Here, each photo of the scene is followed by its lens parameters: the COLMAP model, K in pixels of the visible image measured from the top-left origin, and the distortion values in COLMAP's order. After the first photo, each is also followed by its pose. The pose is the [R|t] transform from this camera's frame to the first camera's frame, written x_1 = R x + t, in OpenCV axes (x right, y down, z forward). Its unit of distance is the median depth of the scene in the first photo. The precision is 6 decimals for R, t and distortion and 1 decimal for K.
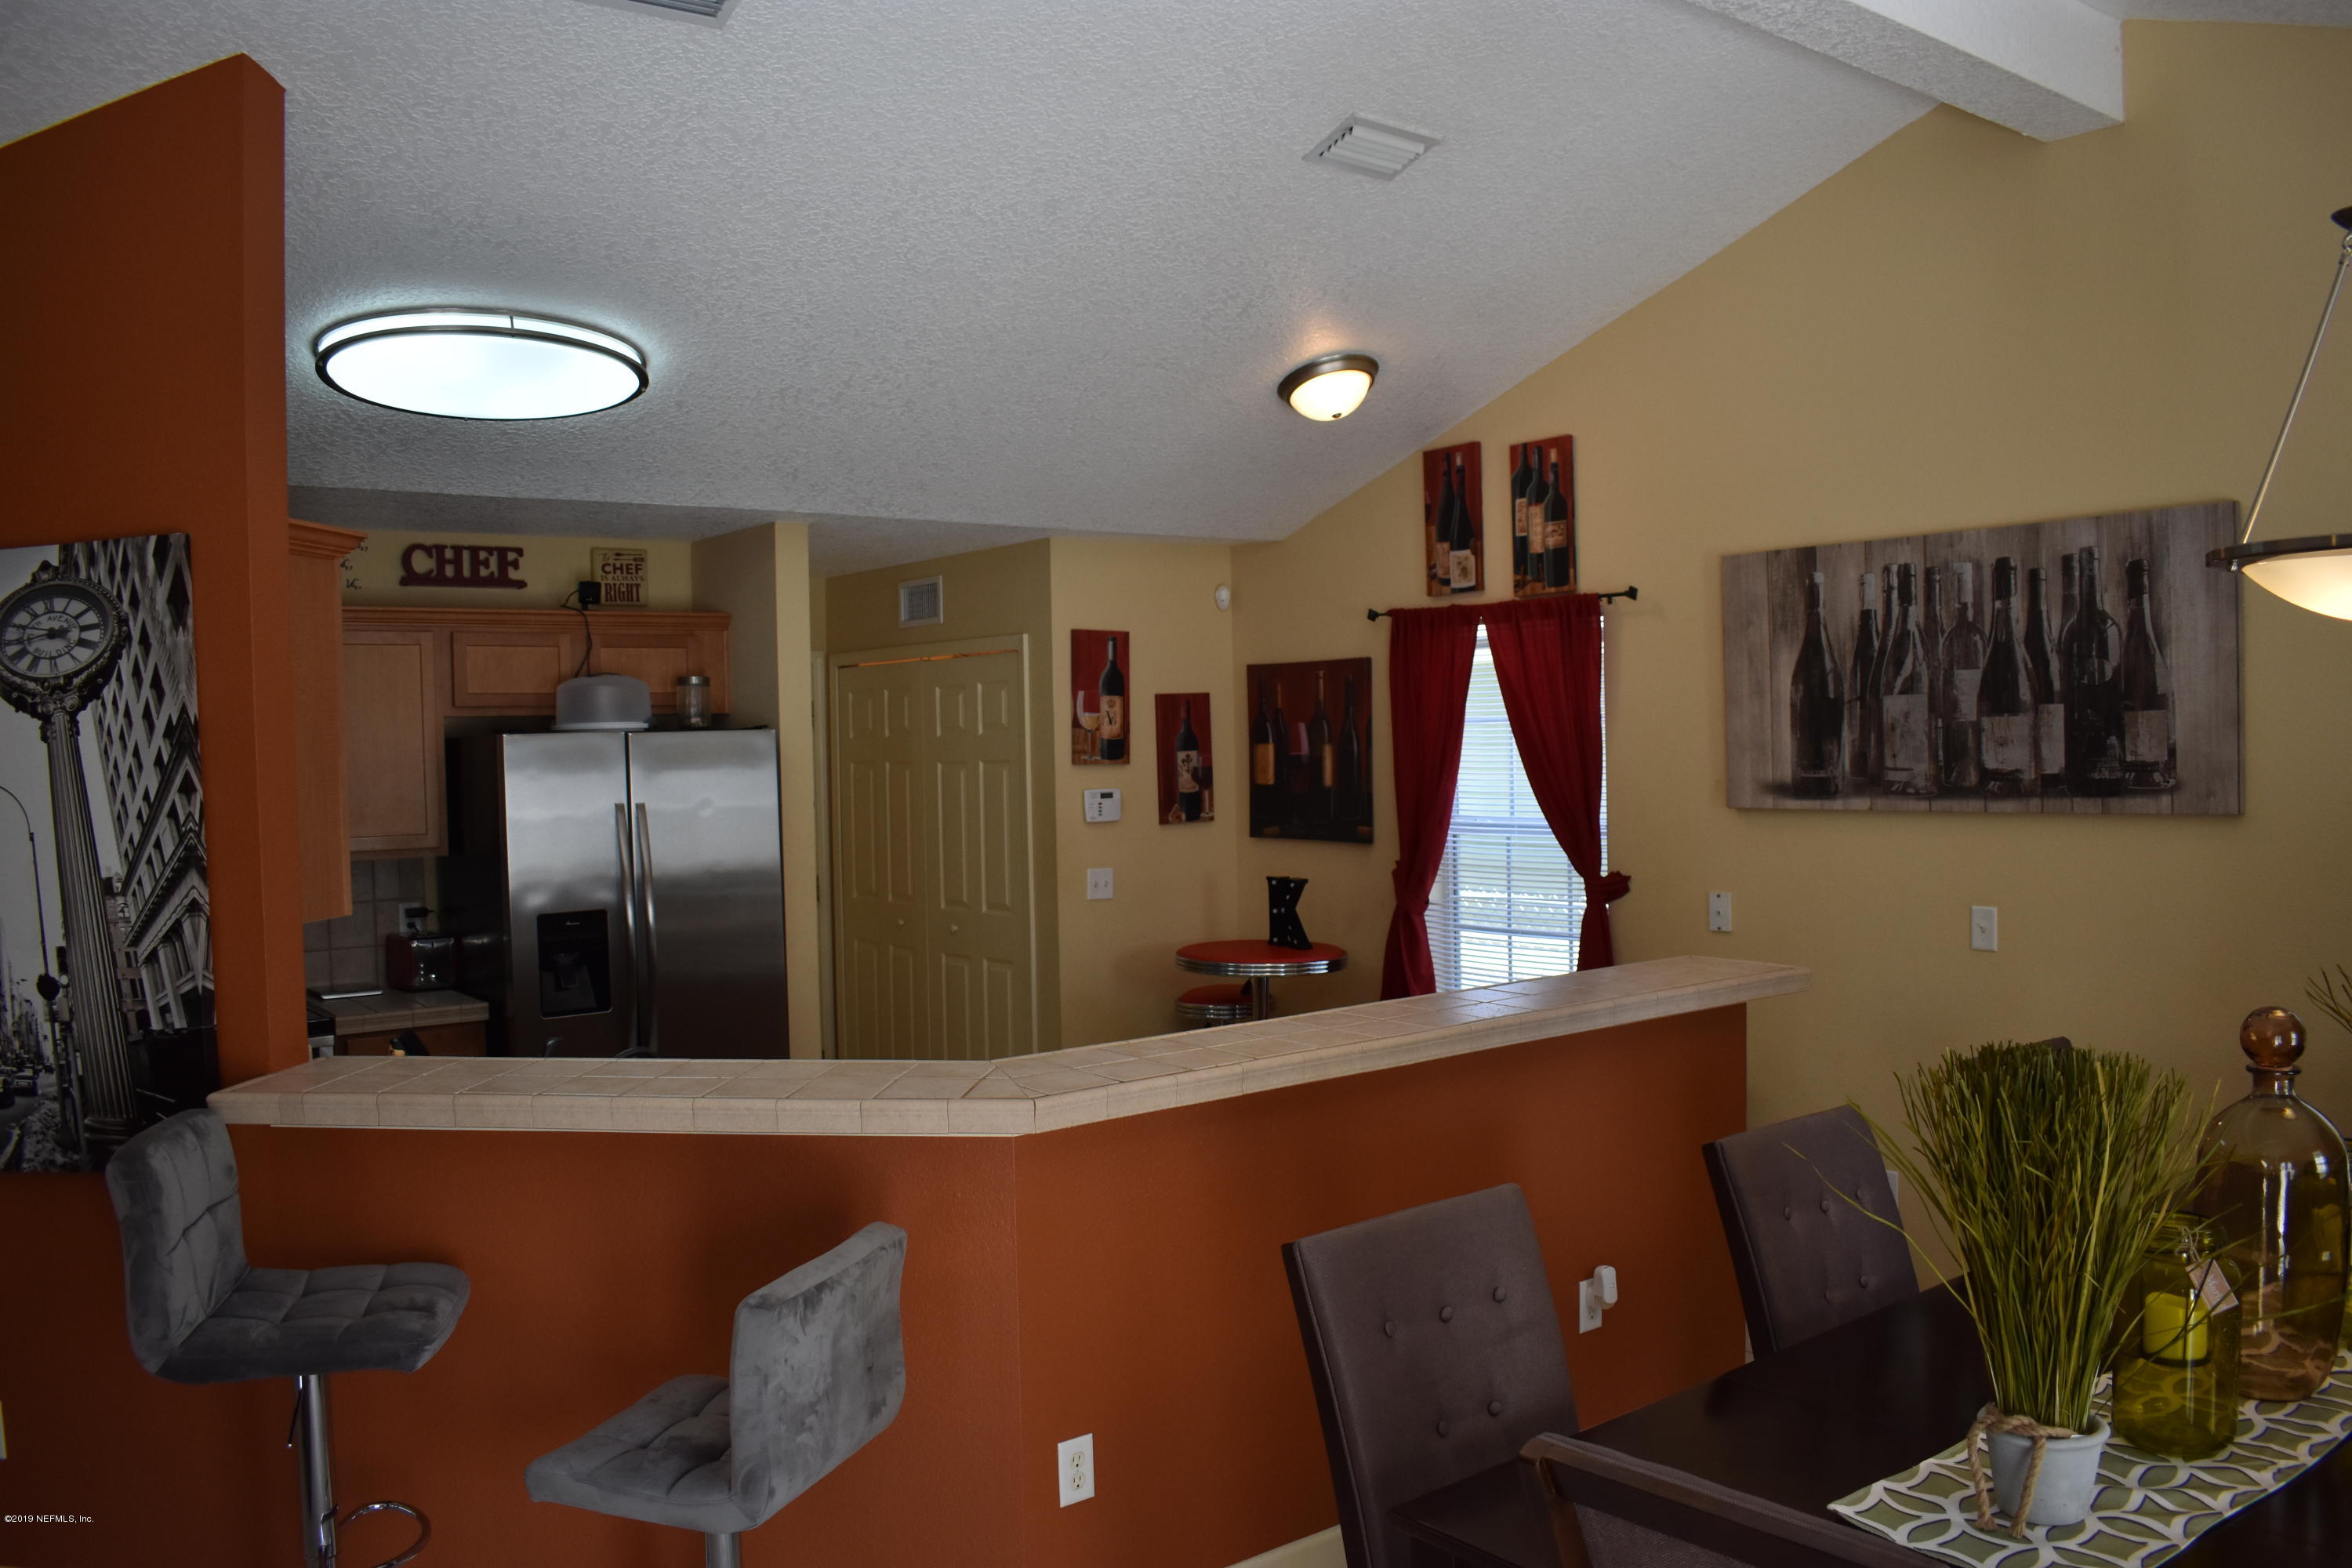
lens RADIAL K [[1833.9, 0, 1176.0], [0, 1833.9, 784.0], [0, 0, 1]] dist [-0.112448, 0.042171]
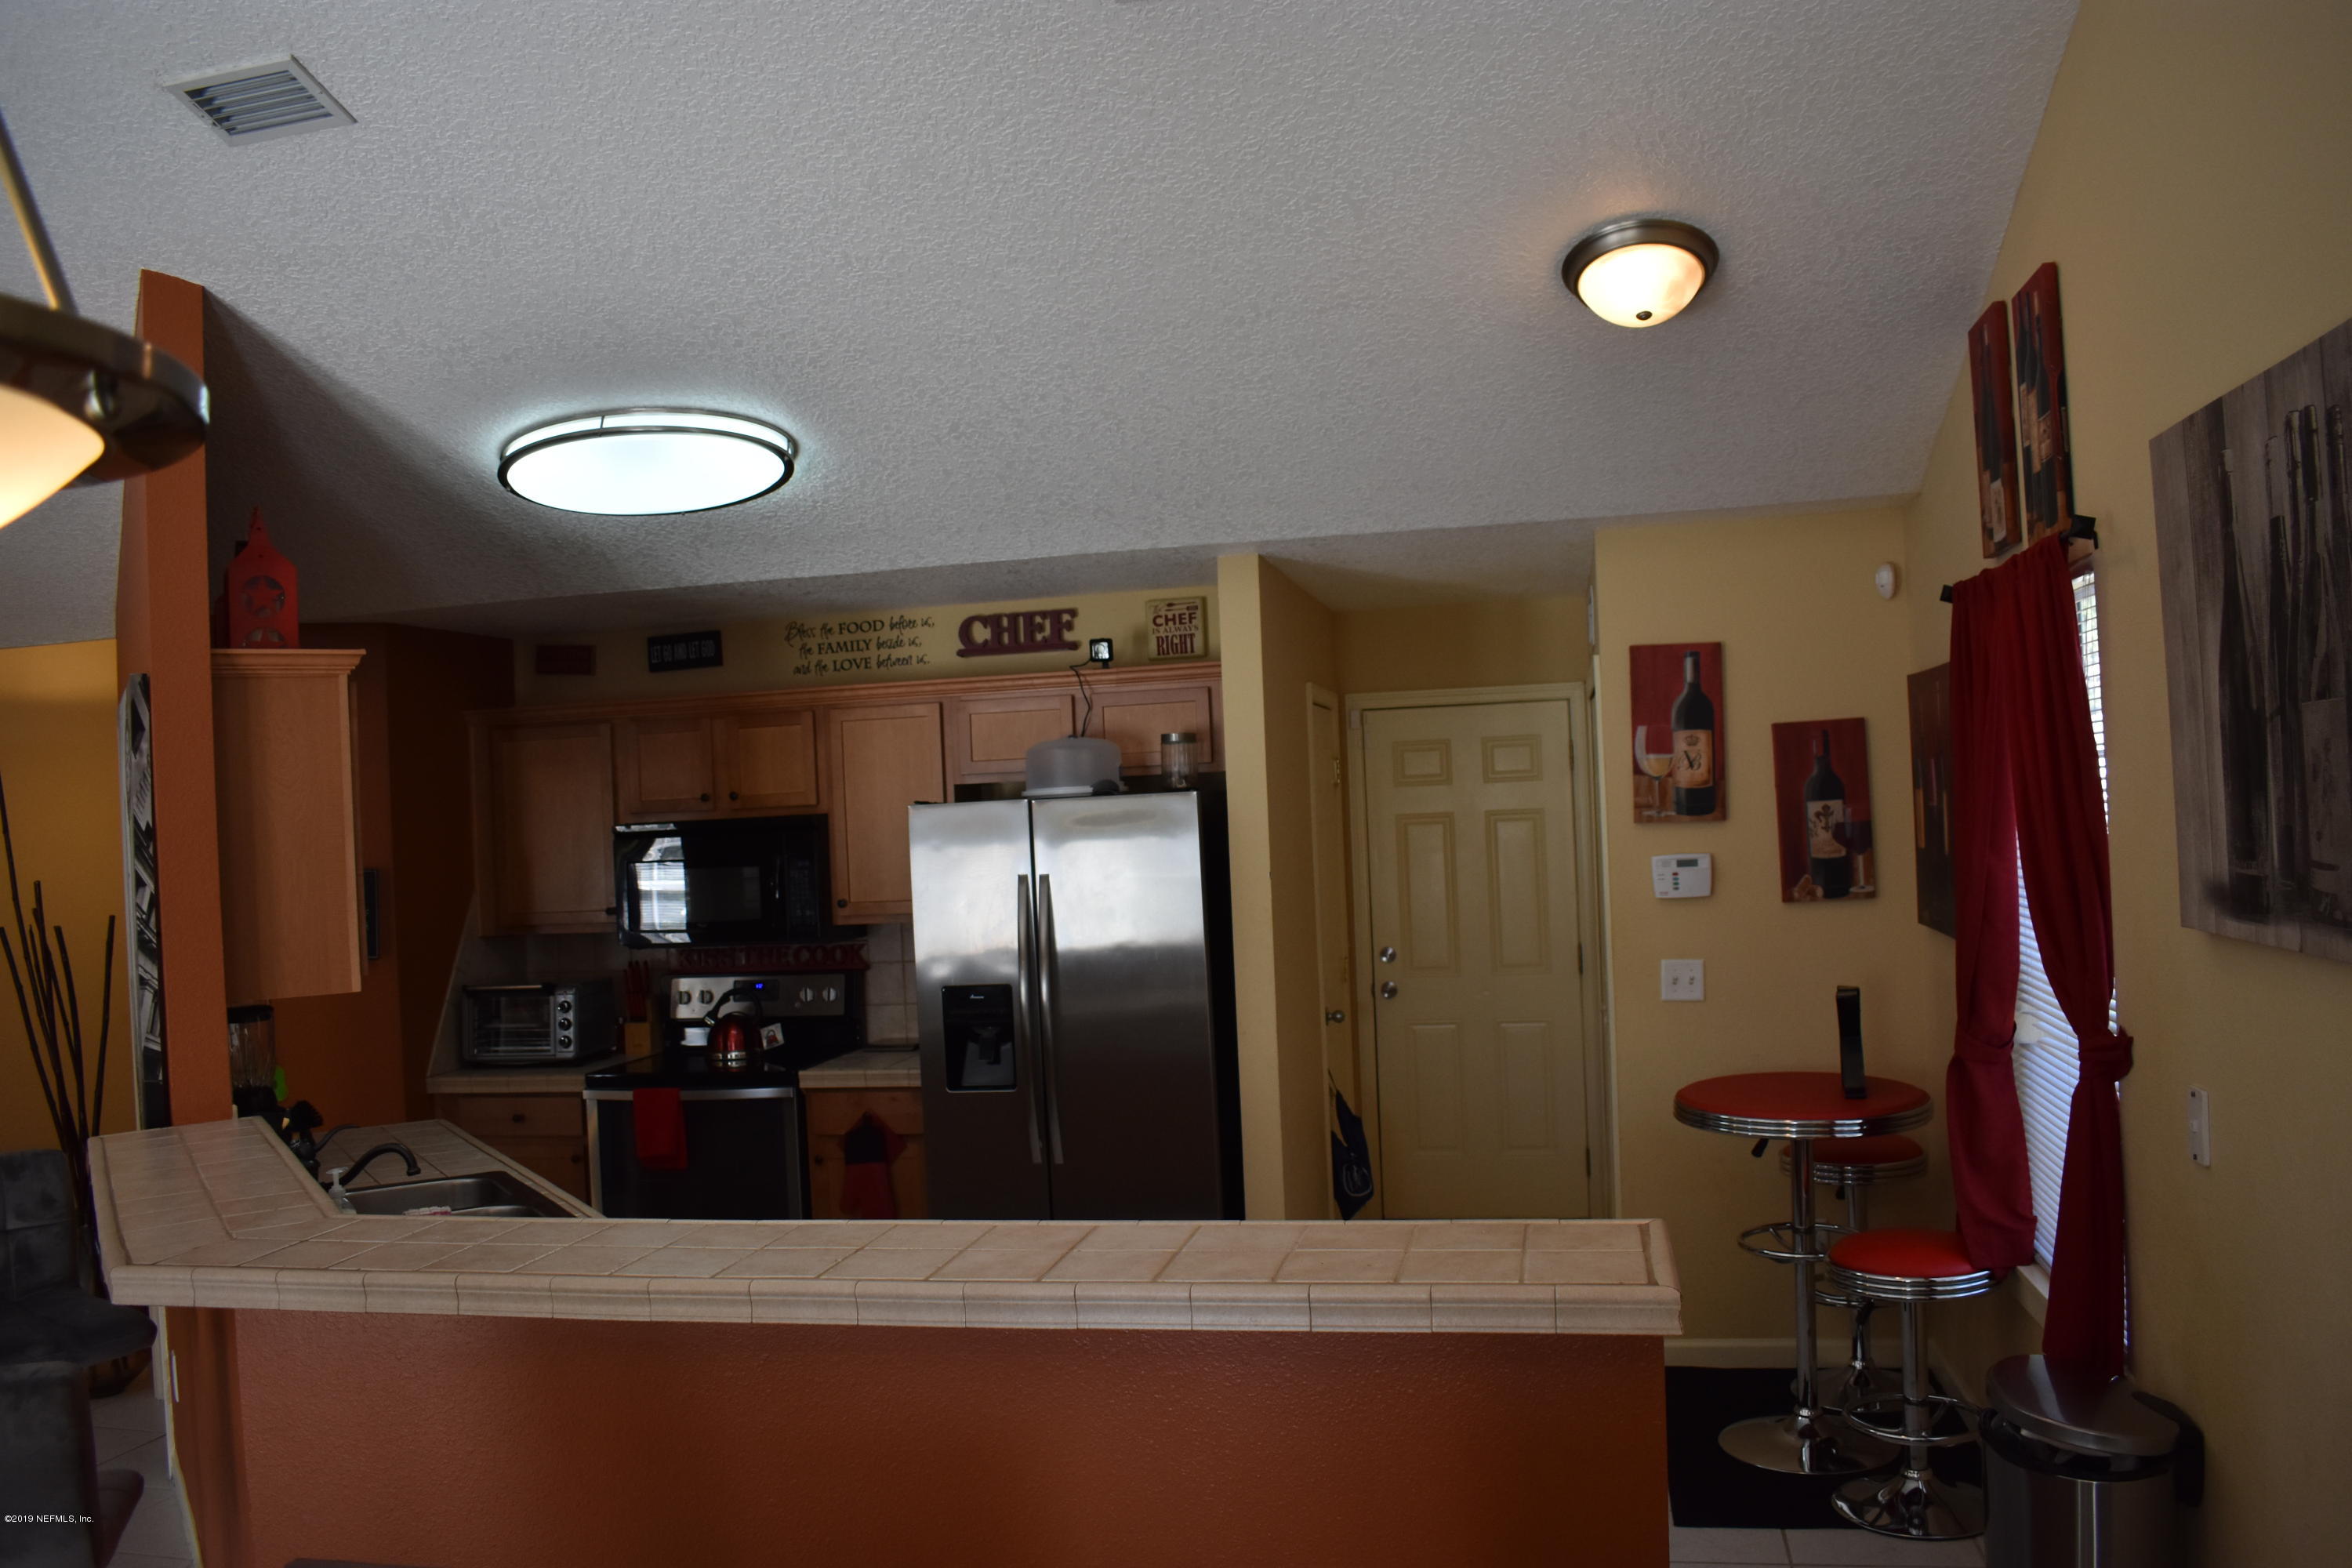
lens RADIAL K [[1833.9, 0, 1176.0], [0, 1833.9, 784.0], [0, 0, 1]] dist [-0.112448, 0.042171]
pose [[0.645615, -0.018632, -0.763435, 0.441338], [0.013420, 0.999825, -0.013051, -0.021450], [0.763545, -0.001819, 0.645752, 0.400922]]
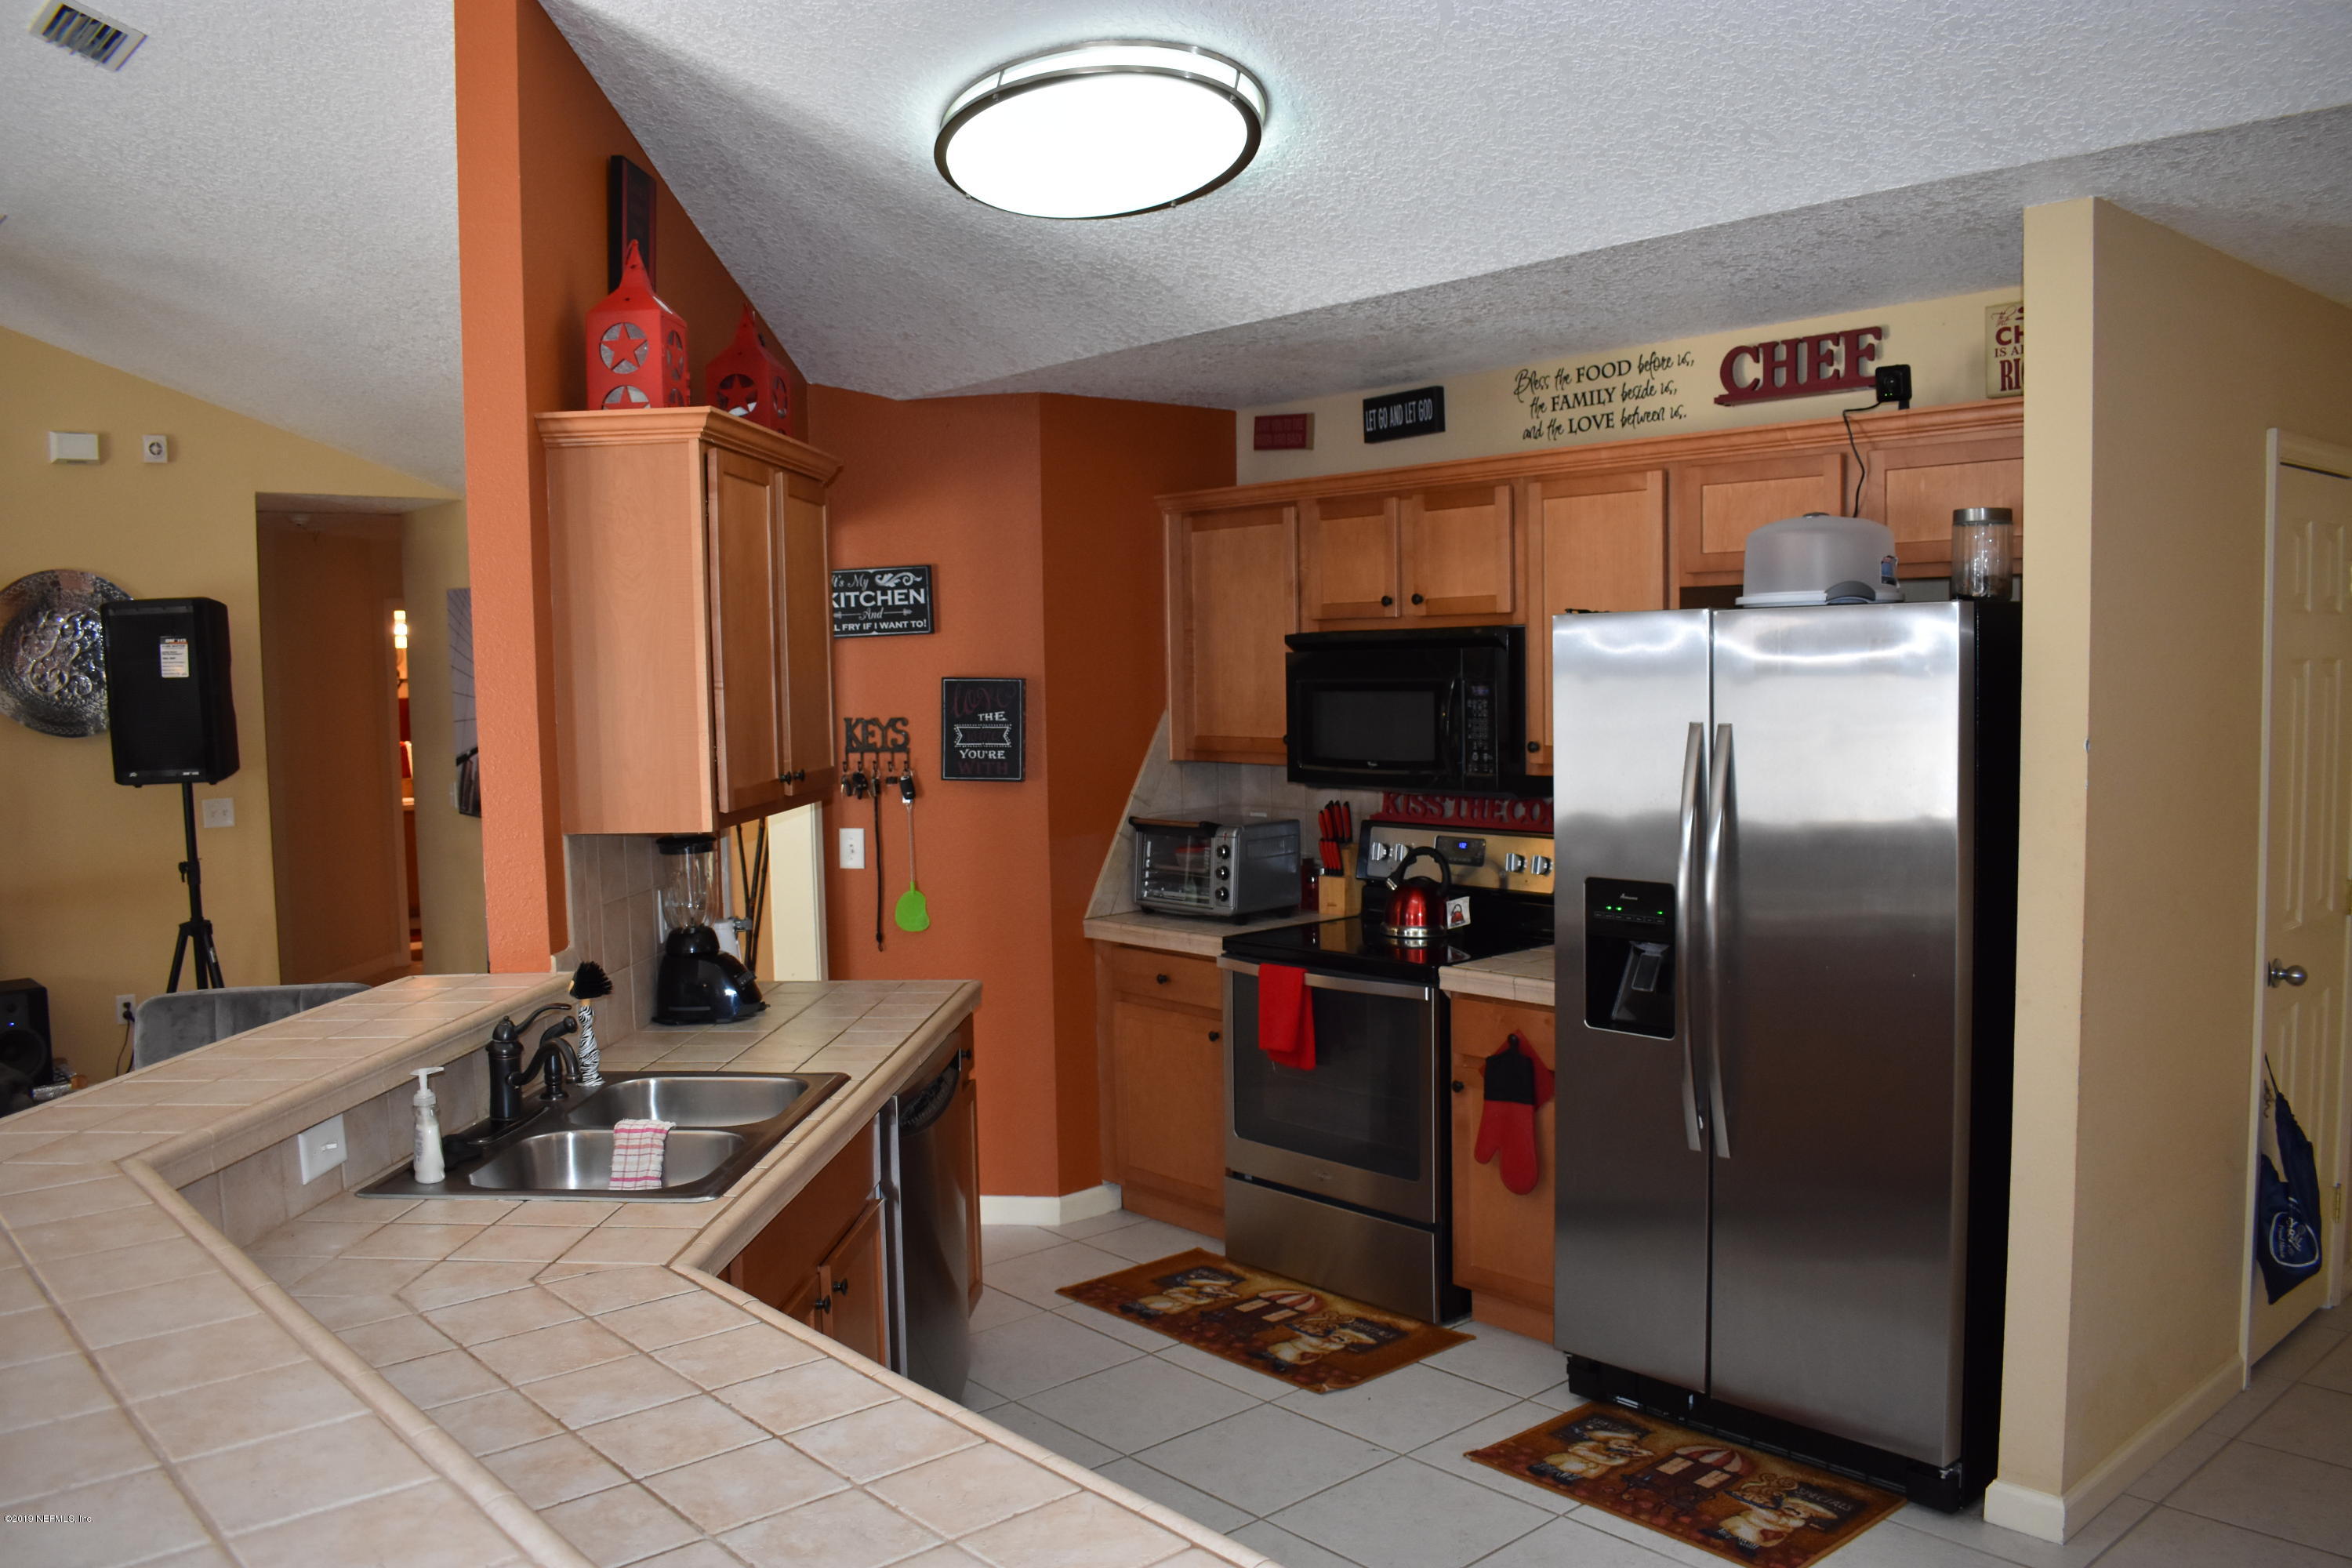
lens RADIAL K [[1833.9, 0, 1176.0], [0, 1833.9, 784.0], [0, 0, 1]] dist [-0.112448, 0.042171]
pose [[0.069638, 0.089308, -0.993567, 0.286235], [-0.006413, 0.996004, 0.089077, -0.021493], [0.997552, 0.000169, 0.069932, 0.708055]]
